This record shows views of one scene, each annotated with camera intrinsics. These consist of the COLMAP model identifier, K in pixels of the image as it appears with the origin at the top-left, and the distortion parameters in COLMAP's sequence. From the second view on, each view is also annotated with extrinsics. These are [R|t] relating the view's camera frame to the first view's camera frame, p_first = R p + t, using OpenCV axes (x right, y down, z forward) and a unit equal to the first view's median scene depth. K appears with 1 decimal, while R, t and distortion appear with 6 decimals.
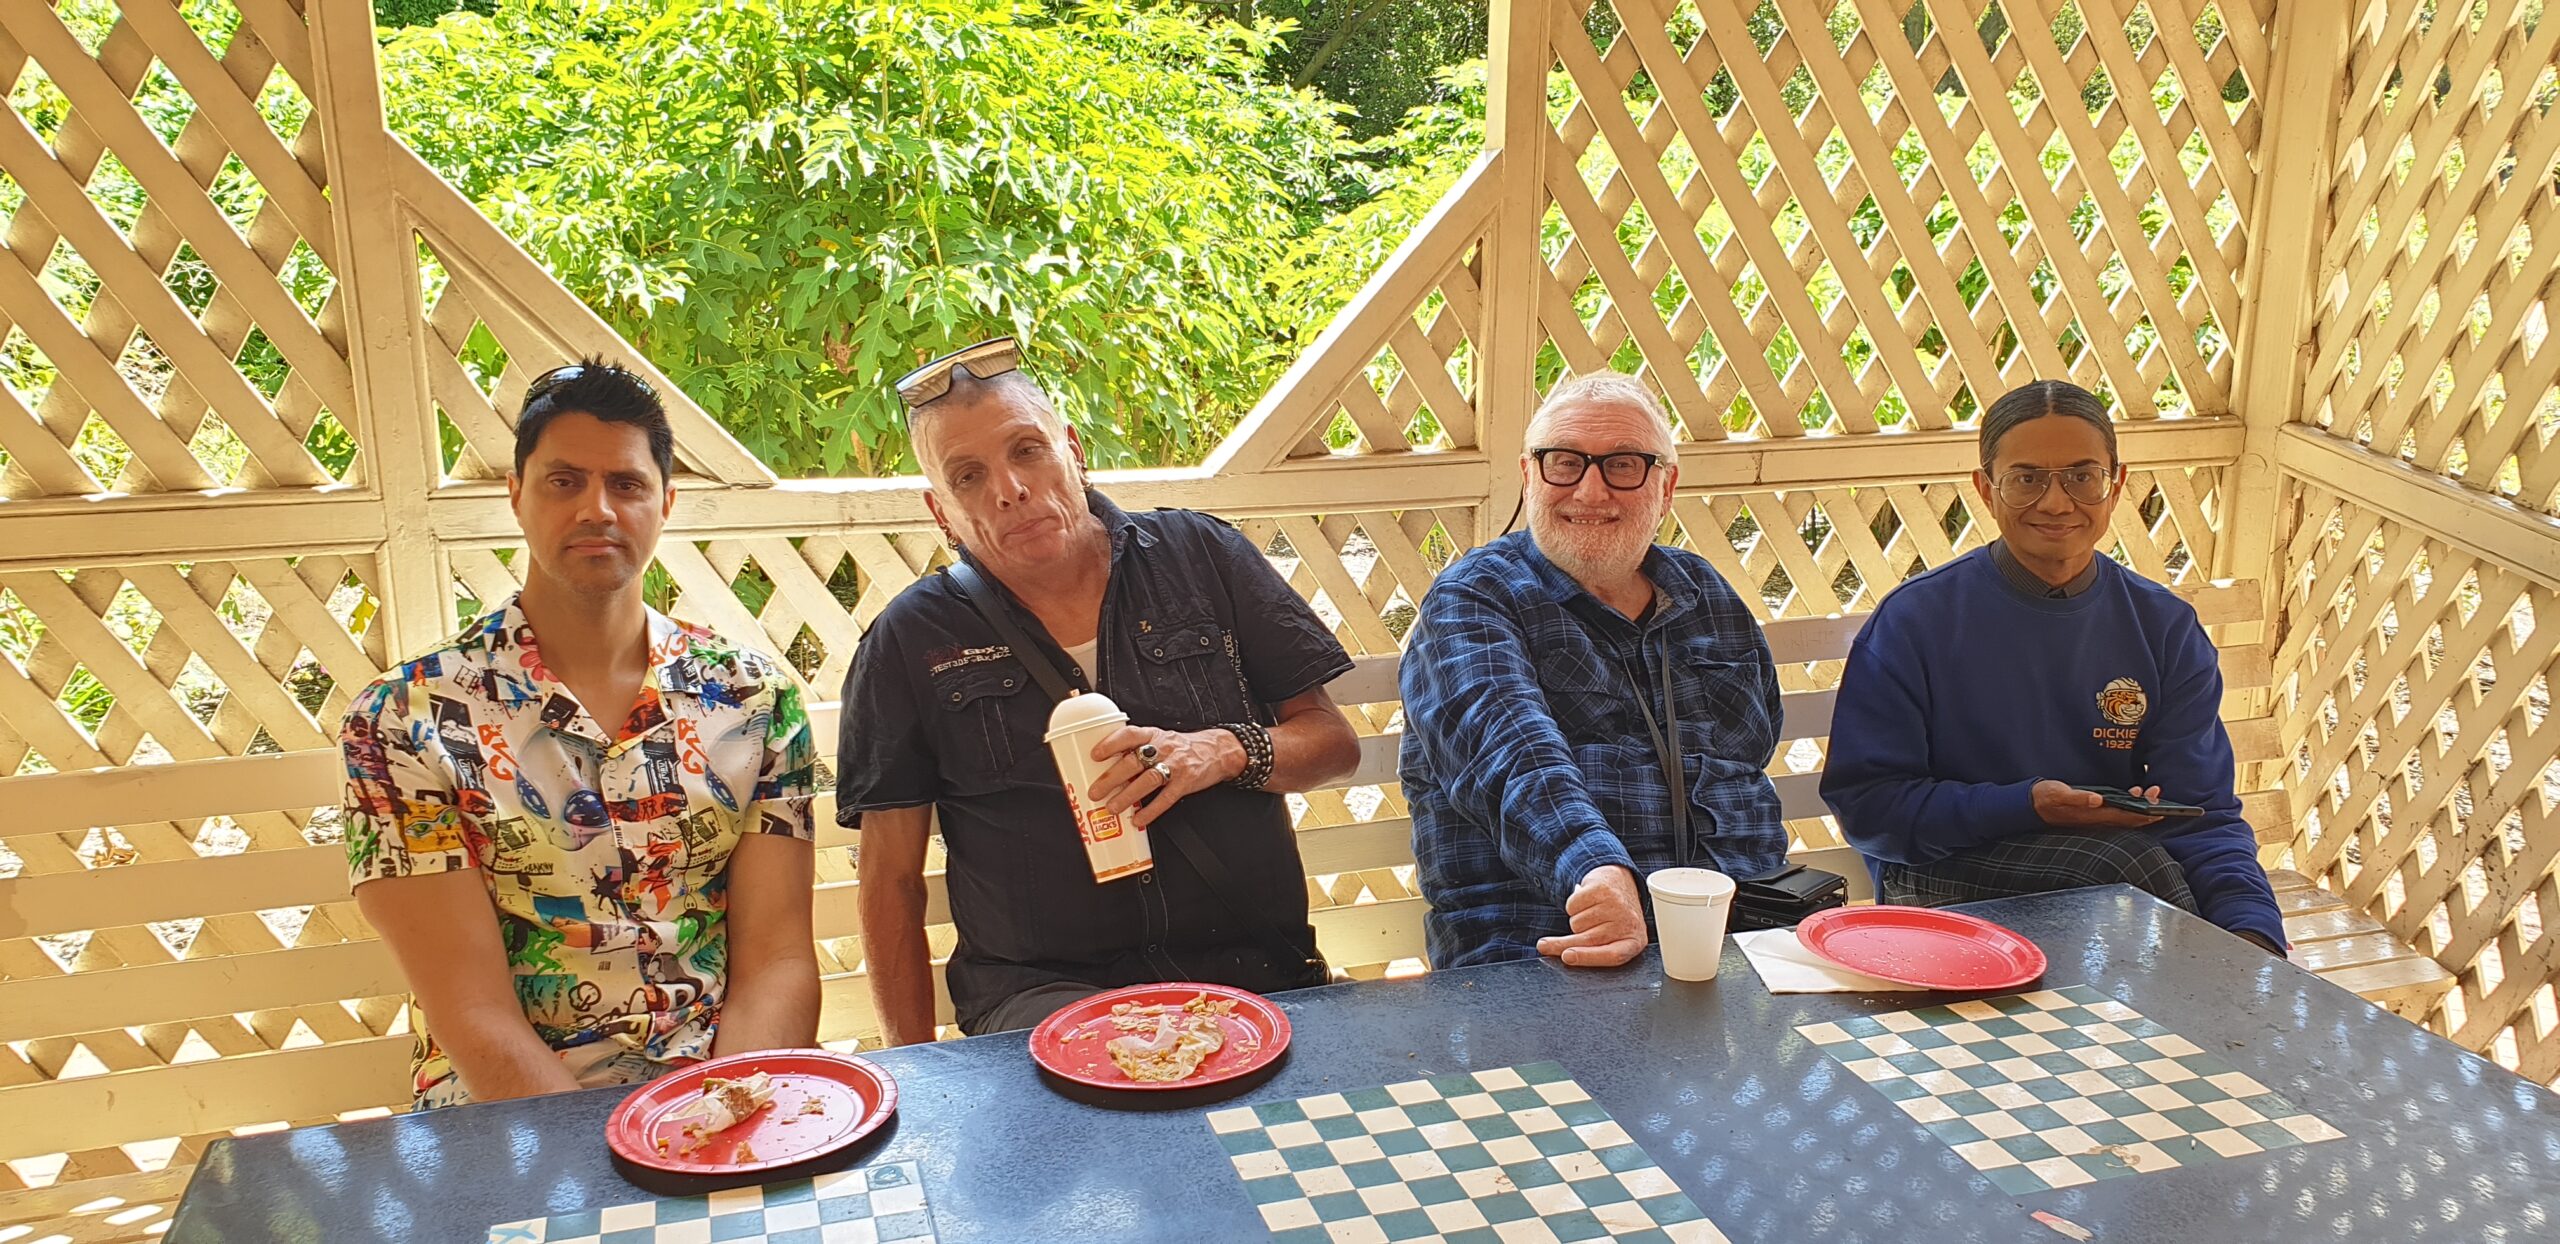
lens RADIAL K [[2008.3, 0, 1308.2], [0, 2008.3, 644.6], [0, 0, 1]] dist [-0.000210, 0.008540]
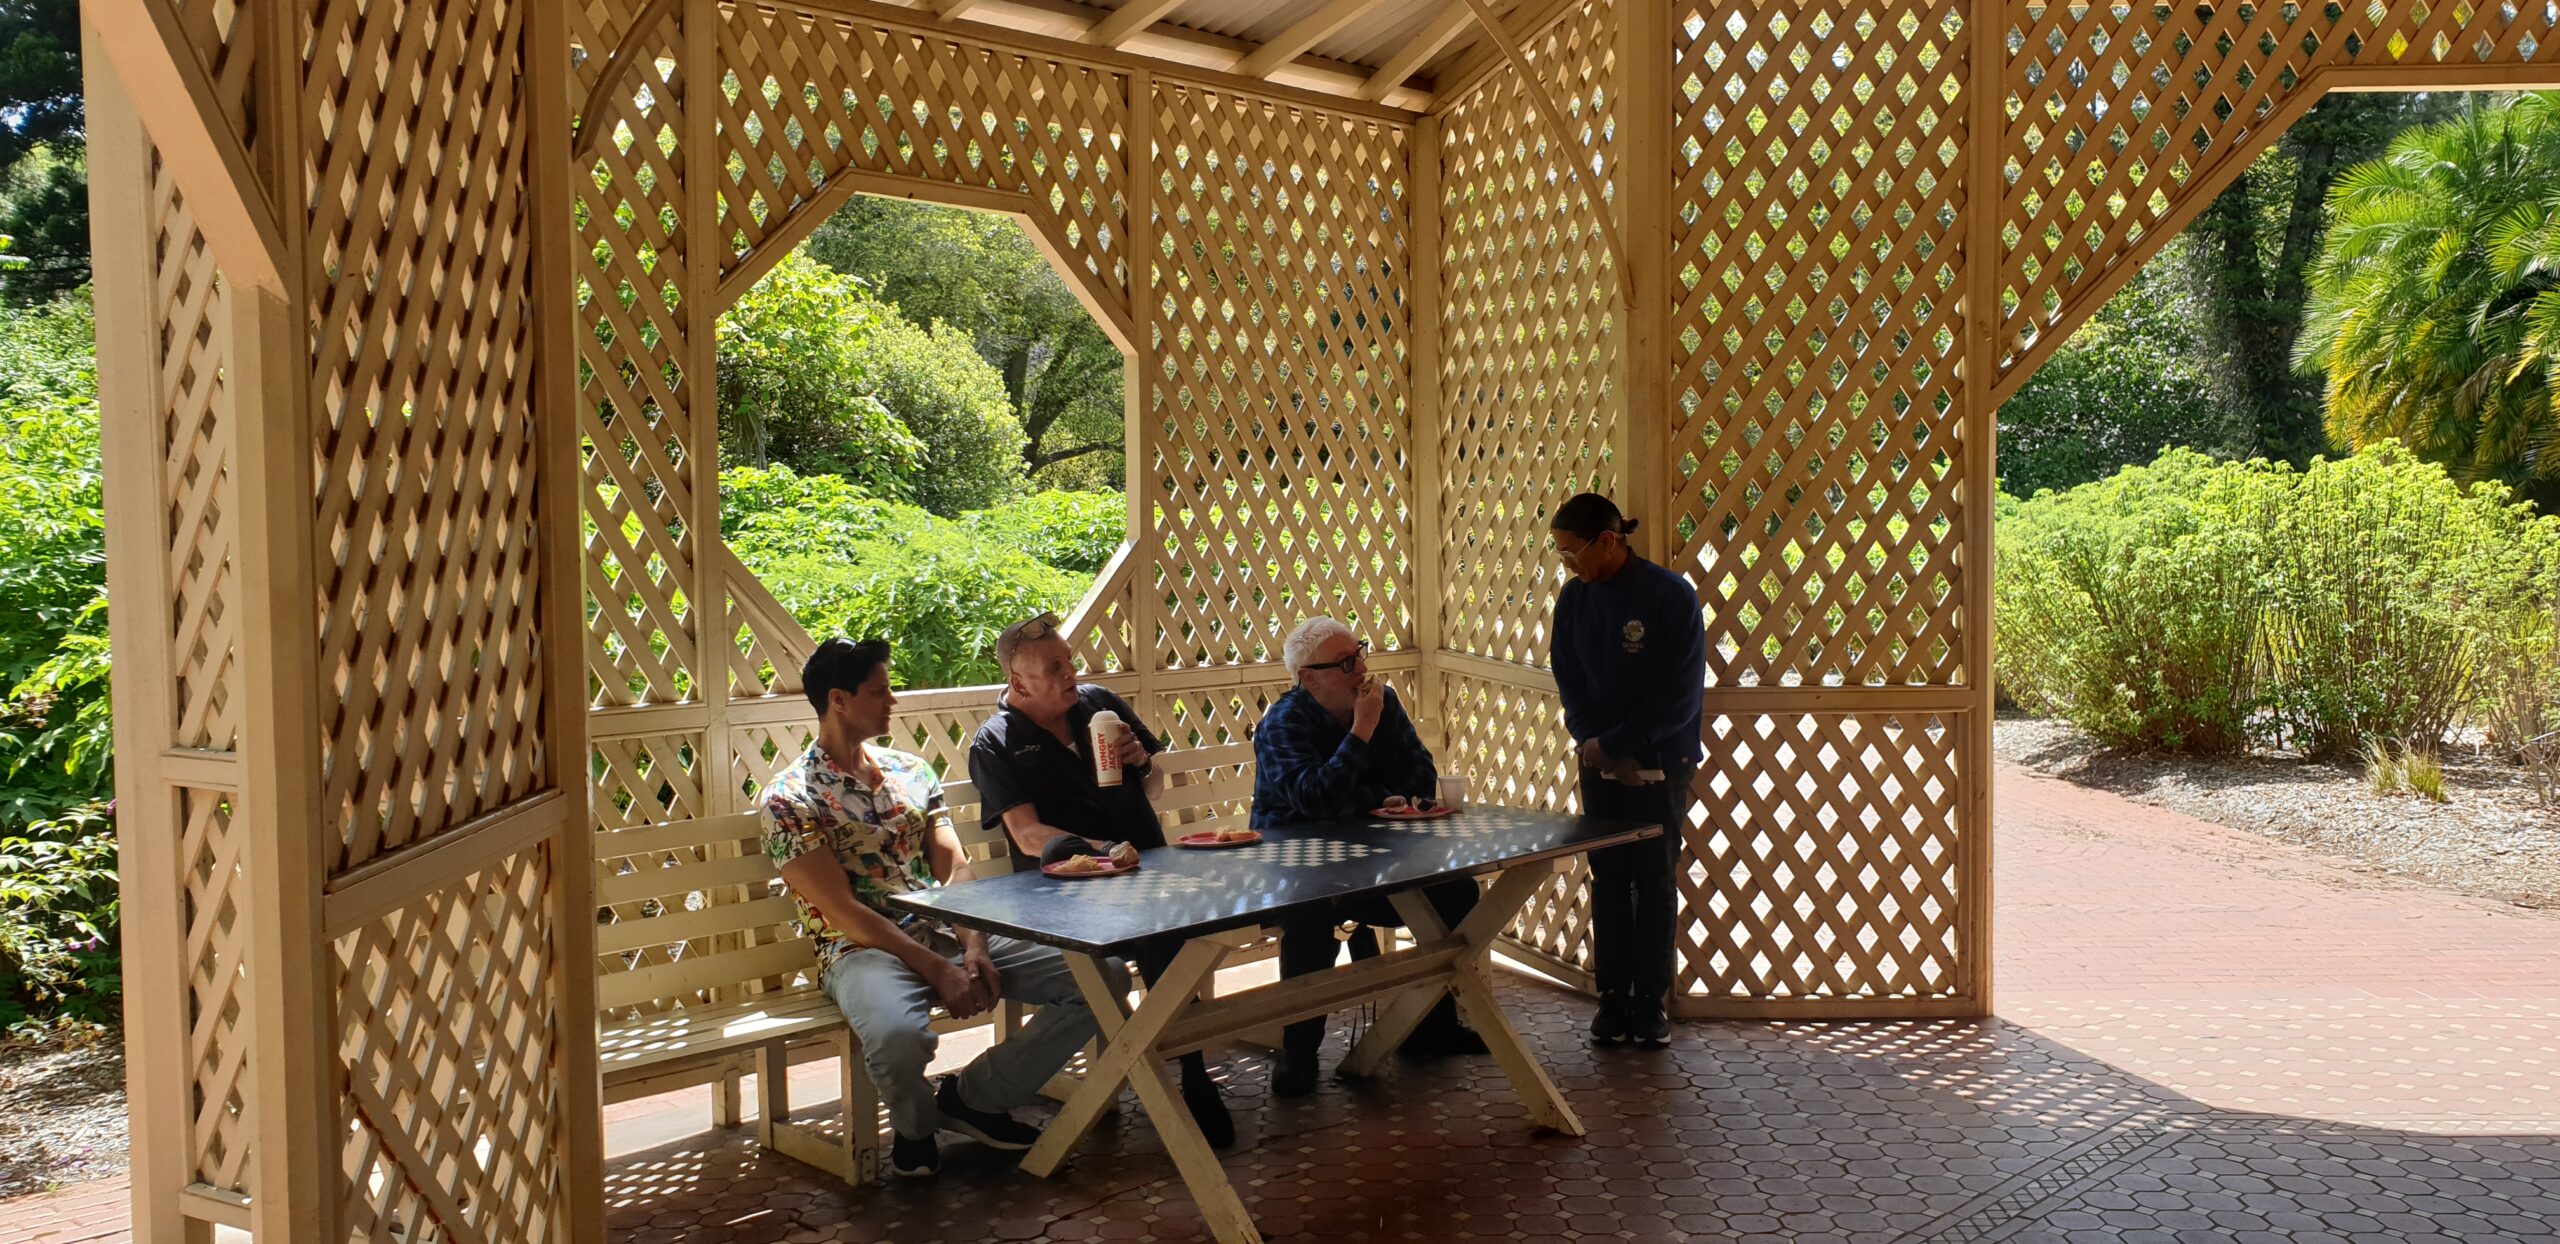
lens RADIAL K [[2003.3, 0, 1291.1], [0, 2003.3, 591.2], [0, 0, 1]] dist [-0.018889, 0.046184]
pose [[0.892699, -0.026504, 0.449874, -0.741859], [0.117106, 0.977618, -0.174781, 0.220762], [-0.435173, 0.208710, 0.875823, -1.013879]]
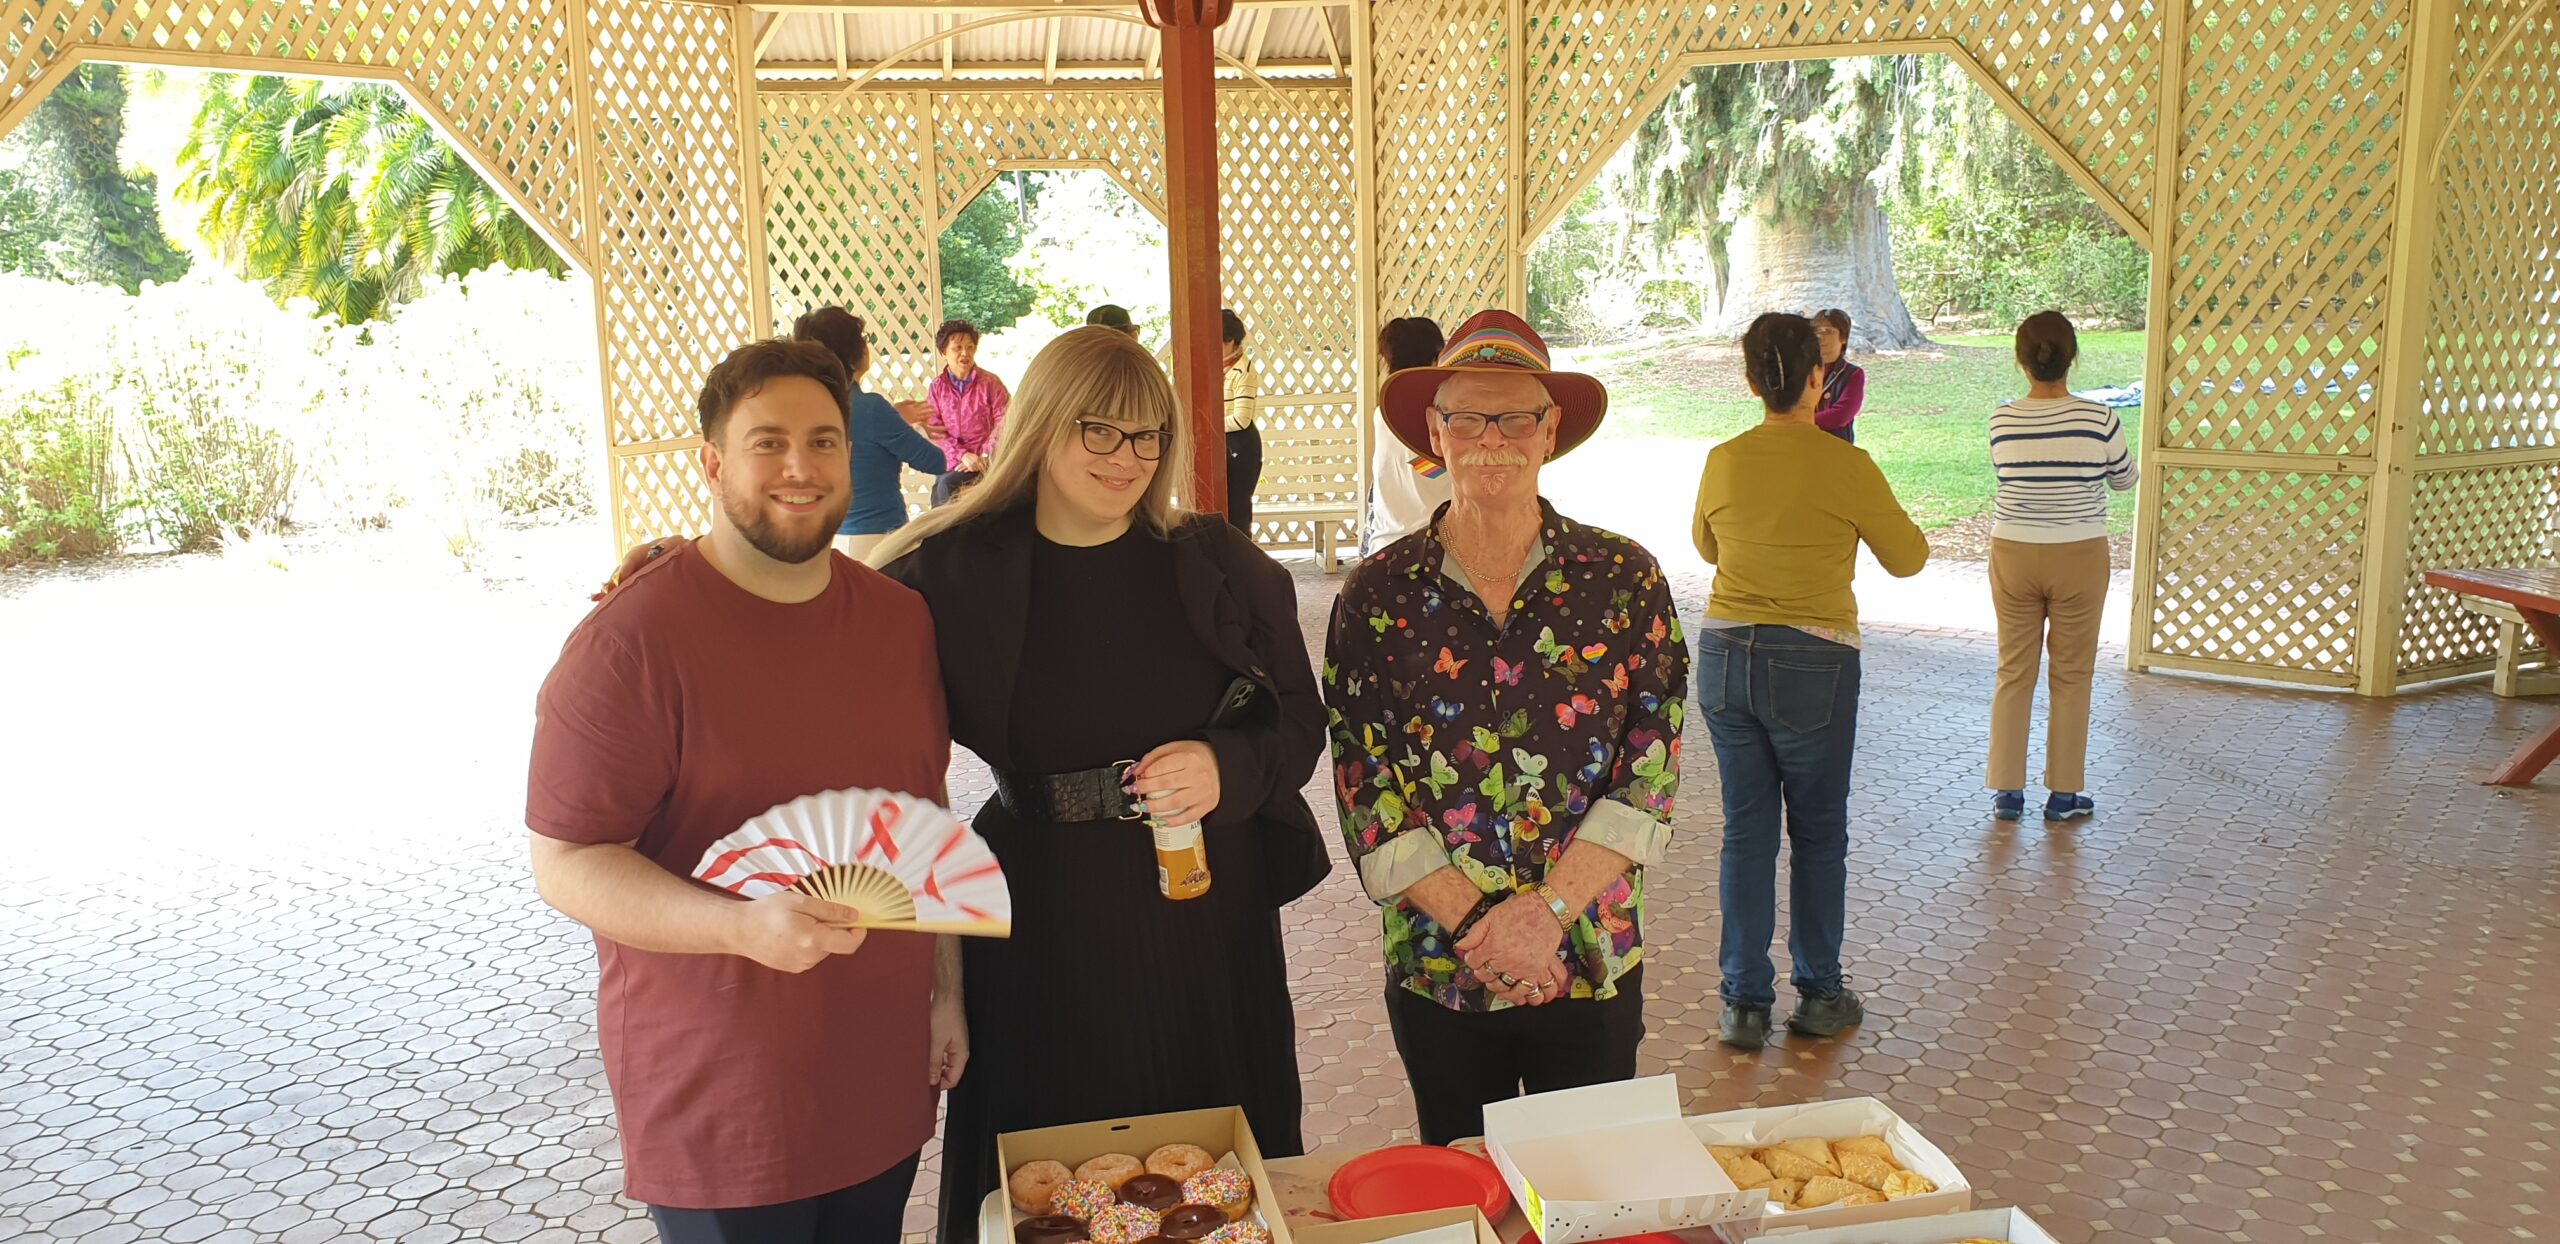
lens RADIAL K [[2002.6, 0, 1324.4], [0, 2002.6, 621.7], [0, 0, 1]] dist [-0.011486, 0.034758]
pose [[0.117056, -0.187761, 0.975215, -1.335355], [0.264909, 0.952290, 0.151550, 0.245392], [-0.957142, 0.240603, 0.161211, -1.543282]]
